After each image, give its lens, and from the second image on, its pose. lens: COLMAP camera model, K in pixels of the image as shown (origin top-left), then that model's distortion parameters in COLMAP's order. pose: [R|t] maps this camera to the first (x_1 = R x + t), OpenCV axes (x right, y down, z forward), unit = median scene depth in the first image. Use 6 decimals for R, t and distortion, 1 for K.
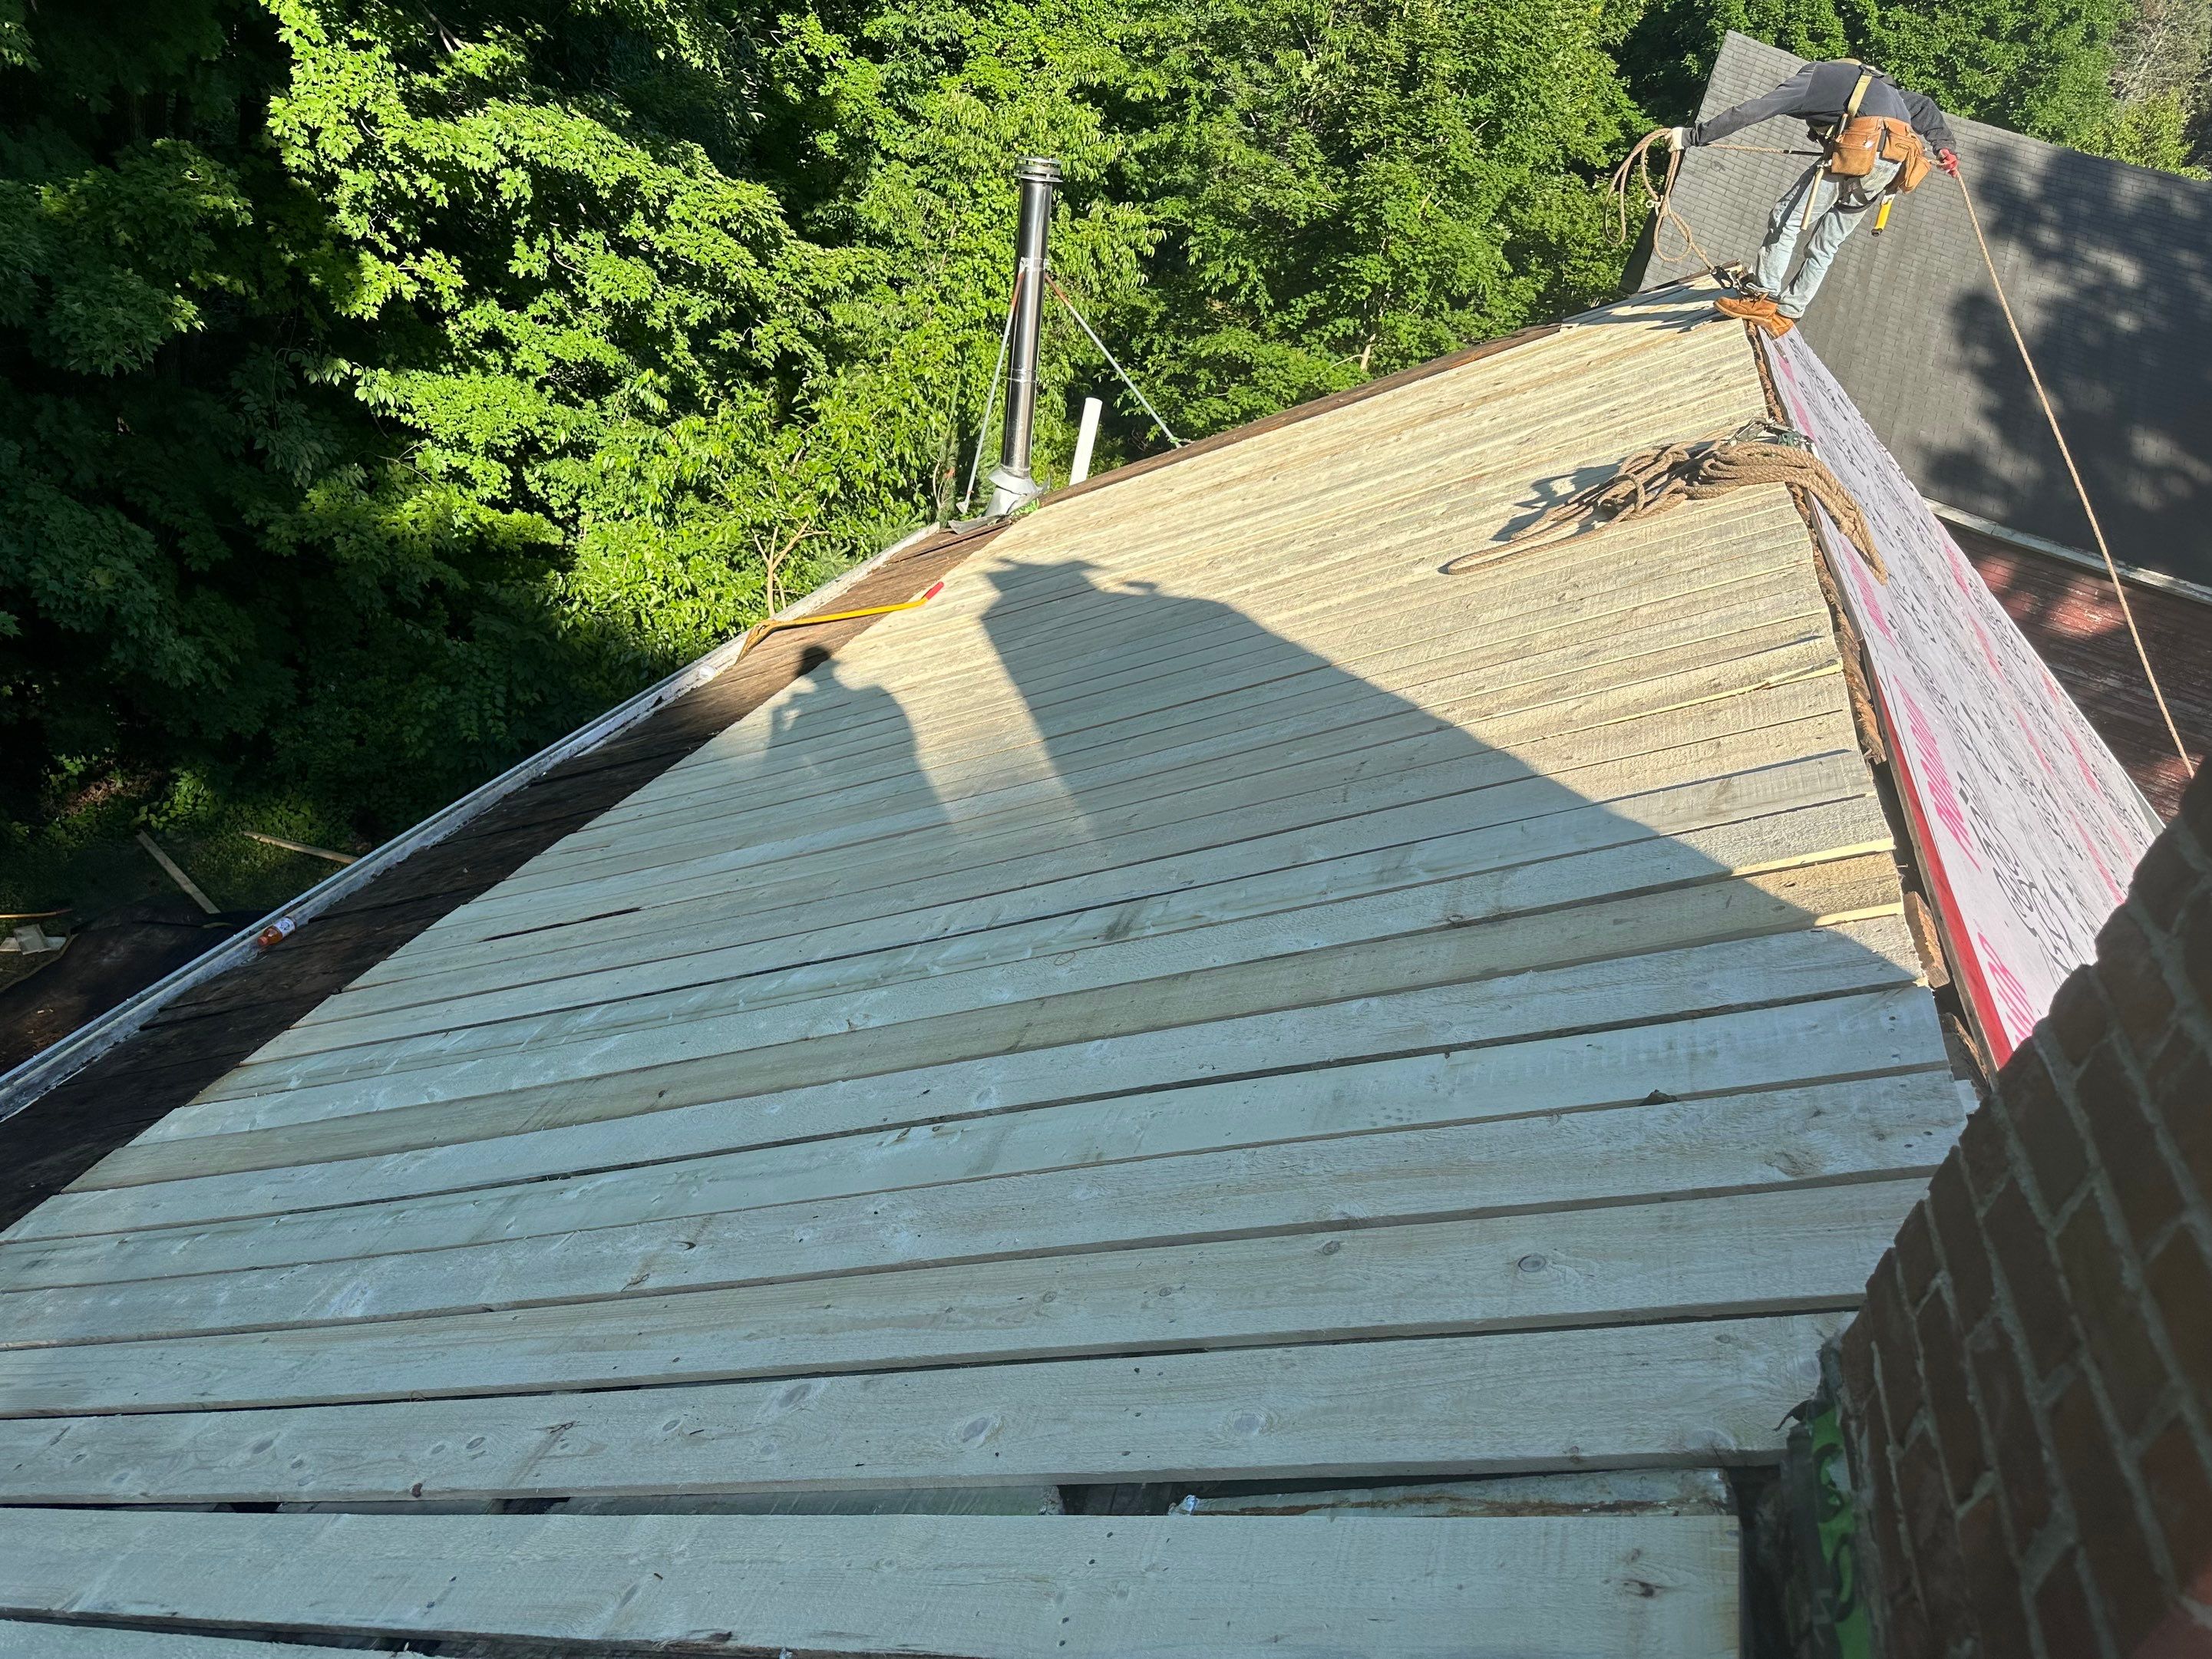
lens RADIAL K [[1628.7, 0, 1106.0], [0, 1628.7, 829.5], [0, 0, 1]] dist [0.024502, -0.013719]
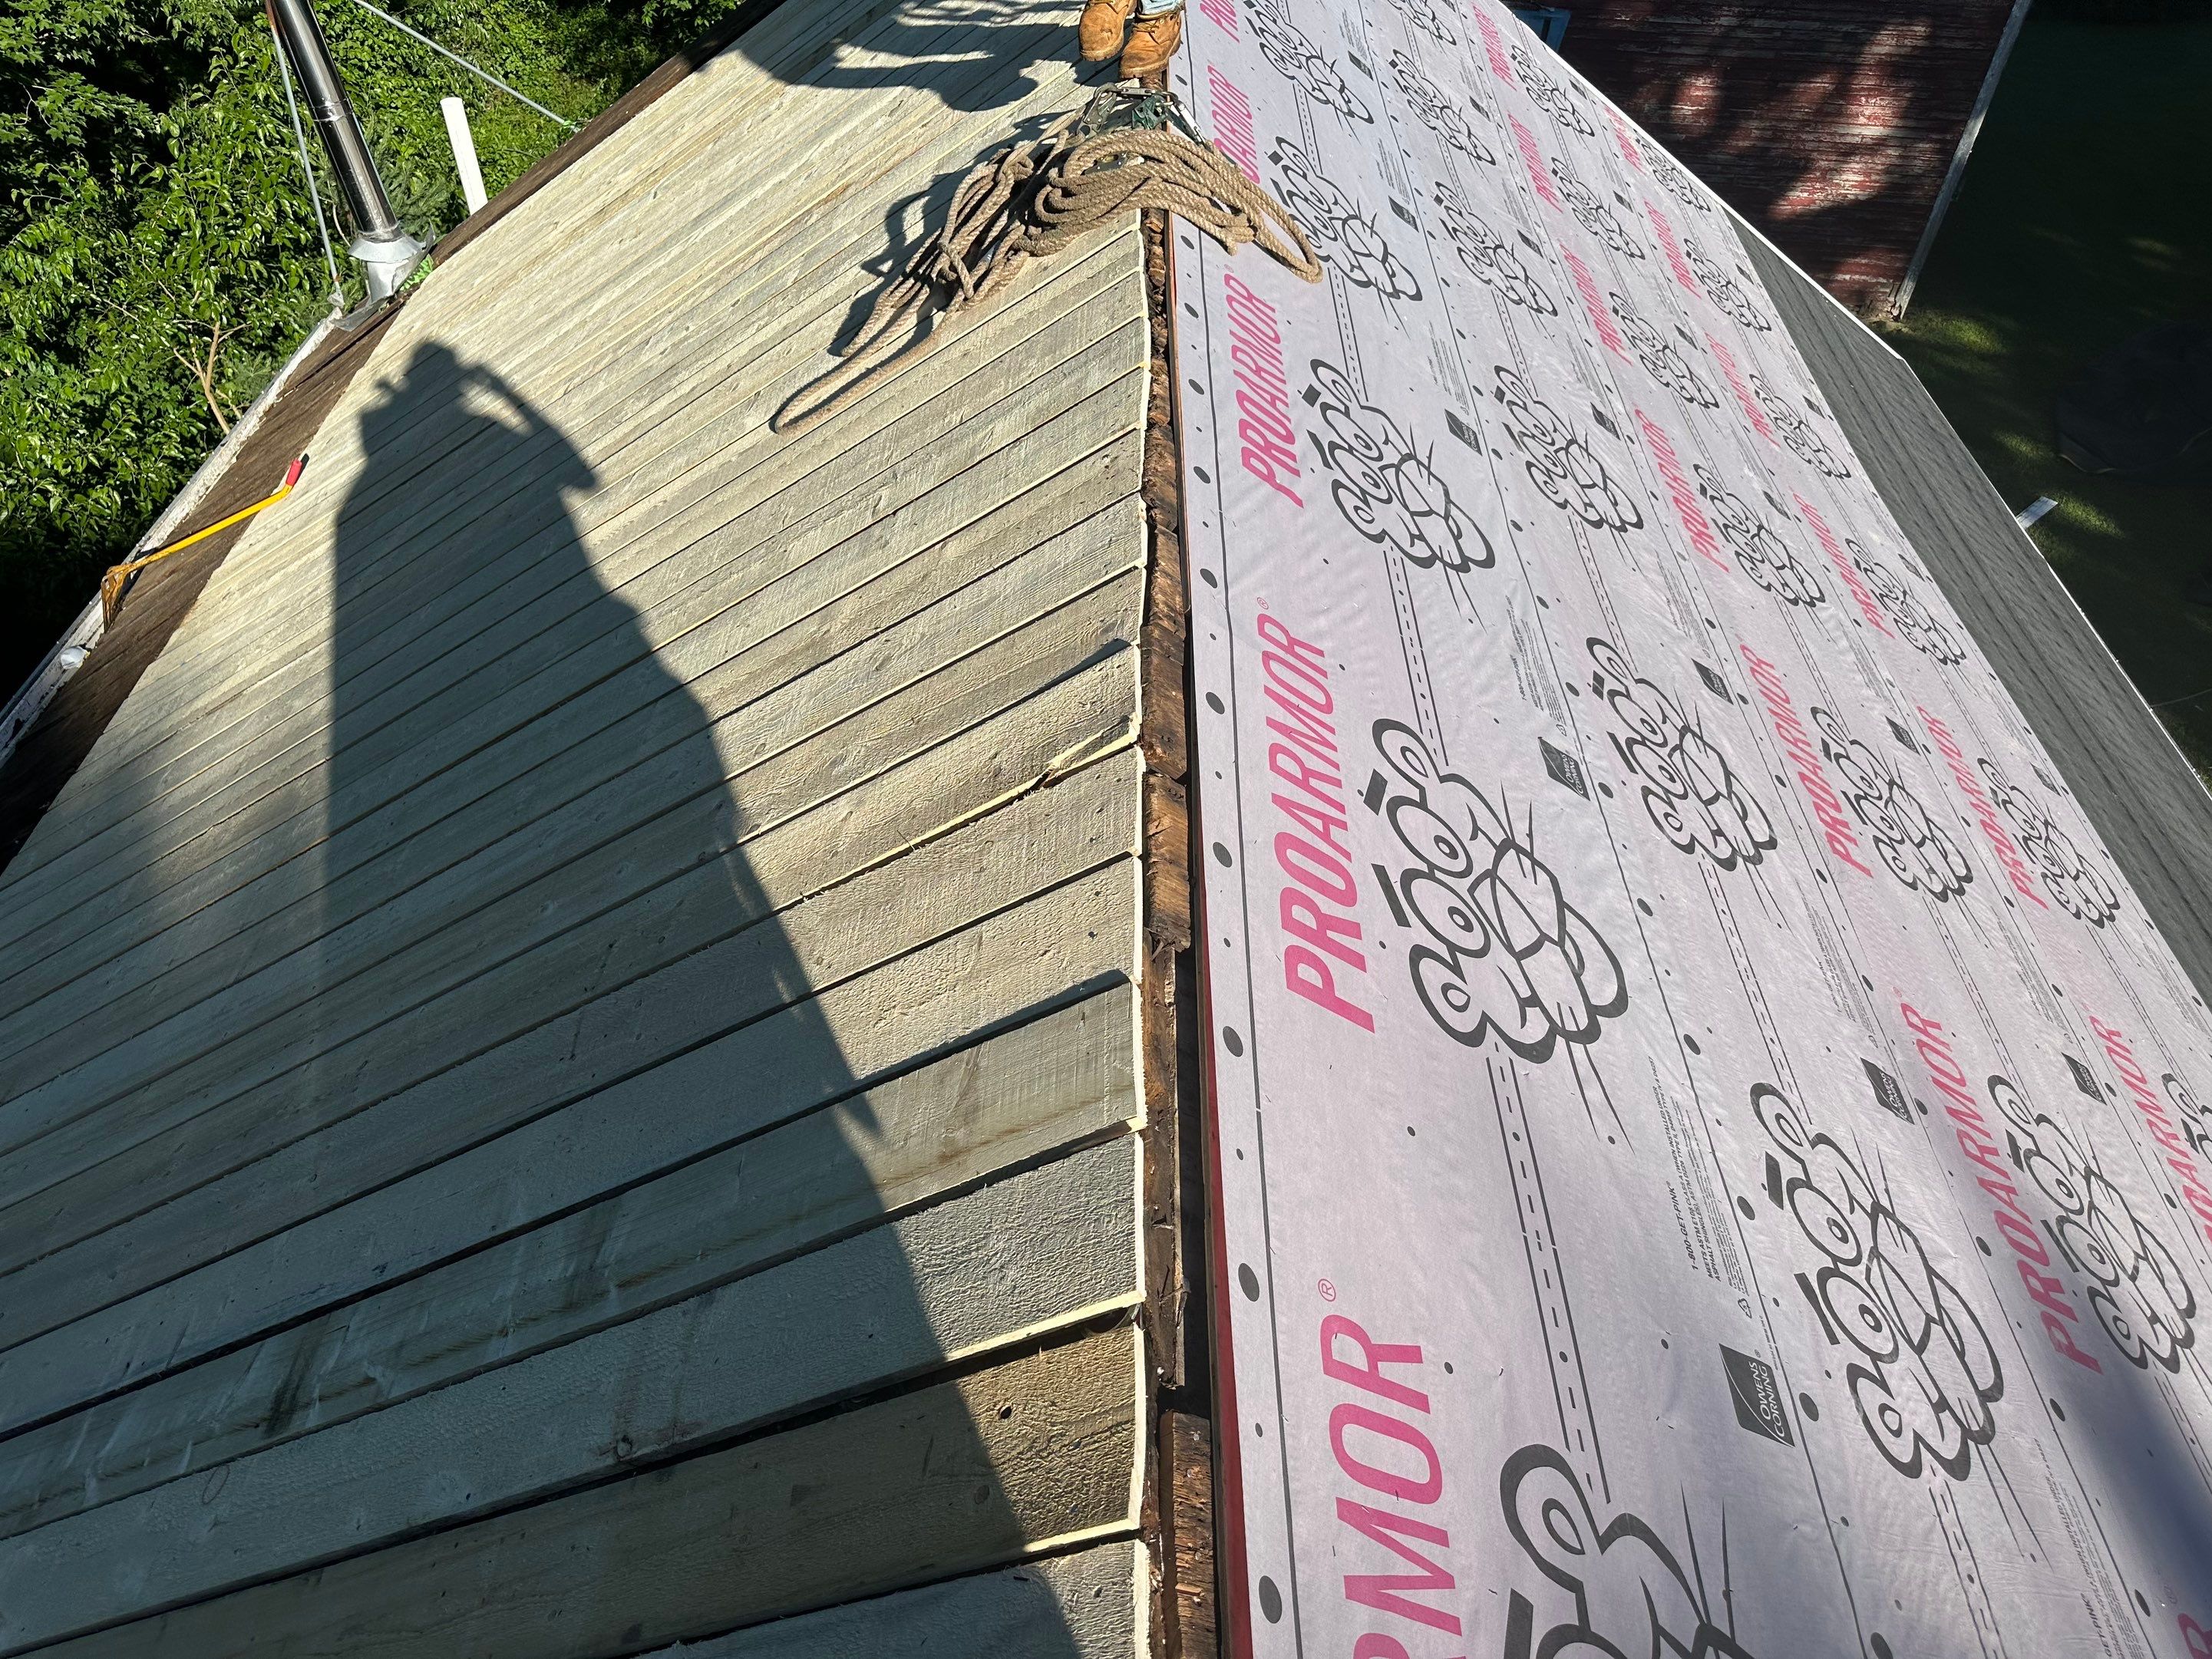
lens RADIAL K [[1628.7, 0, 1106.0], [0, 1628.7, 829.5], [0, 0, 1]] dist [0.024502, -0.013719]
pose [[0.938674, -0.338718, 0.064505, 0.243453], [0.306385, 0.905173, 0.294603, -0.167922], [-0.158176, -0.256773, 0.953440, 0.227820]]
